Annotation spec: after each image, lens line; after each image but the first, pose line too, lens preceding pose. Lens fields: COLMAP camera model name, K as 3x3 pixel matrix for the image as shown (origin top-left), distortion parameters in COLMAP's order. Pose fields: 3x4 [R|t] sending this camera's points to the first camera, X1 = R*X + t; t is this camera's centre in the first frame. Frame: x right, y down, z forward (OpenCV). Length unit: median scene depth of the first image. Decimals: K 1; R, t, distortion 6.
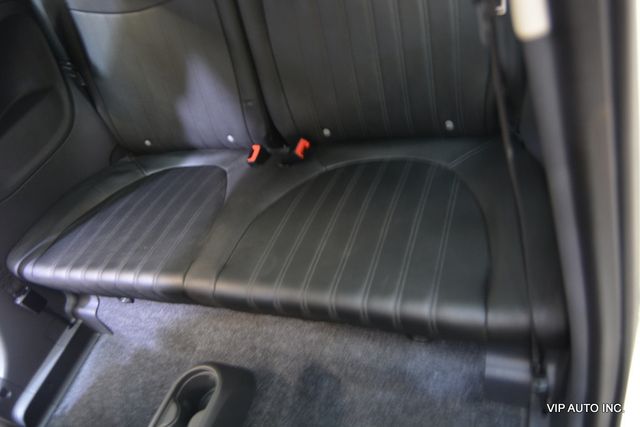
lens RADIAL K [[491.7, 0, 316.6], [0, 491.7, 219.2], [0, 0, 1]] dist [-0.025544, 0.022631]
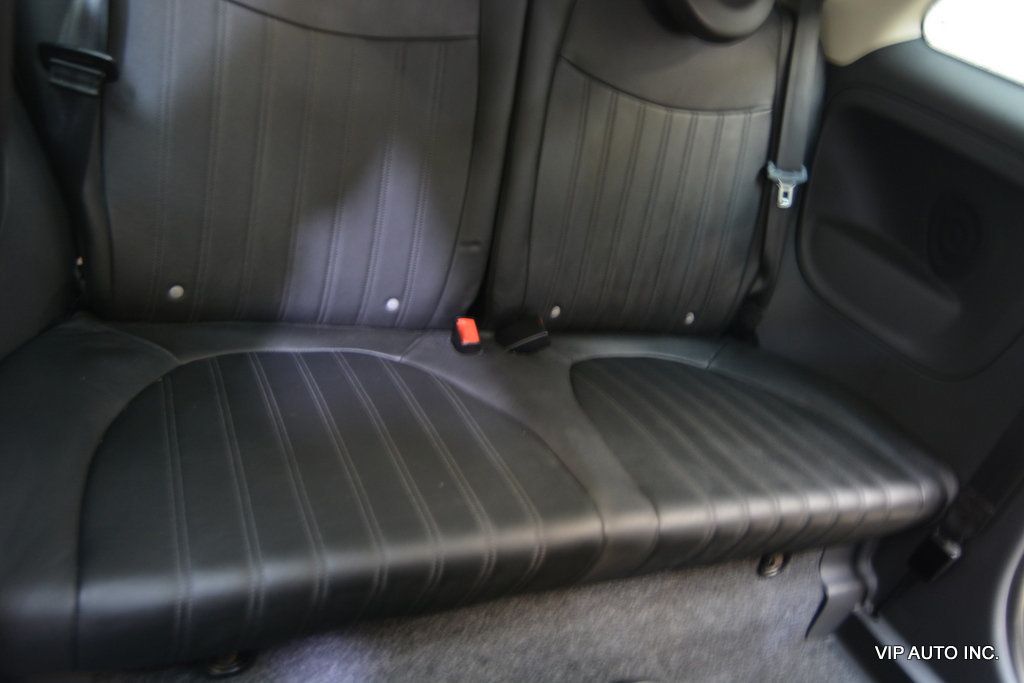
lens RADIAL K [[786.8, 0, 510.0], [0, 786.8, 340.8], [0, 0, 1]] dist [-0.025544, 0.022631]
pose [[0.555554, 0.115722, 0.823388, -0.914875], [0.133406, 0.965033, -0.225641, 0.098190], [-0.820709, 0.235201, 0.520689, 0.507278]]
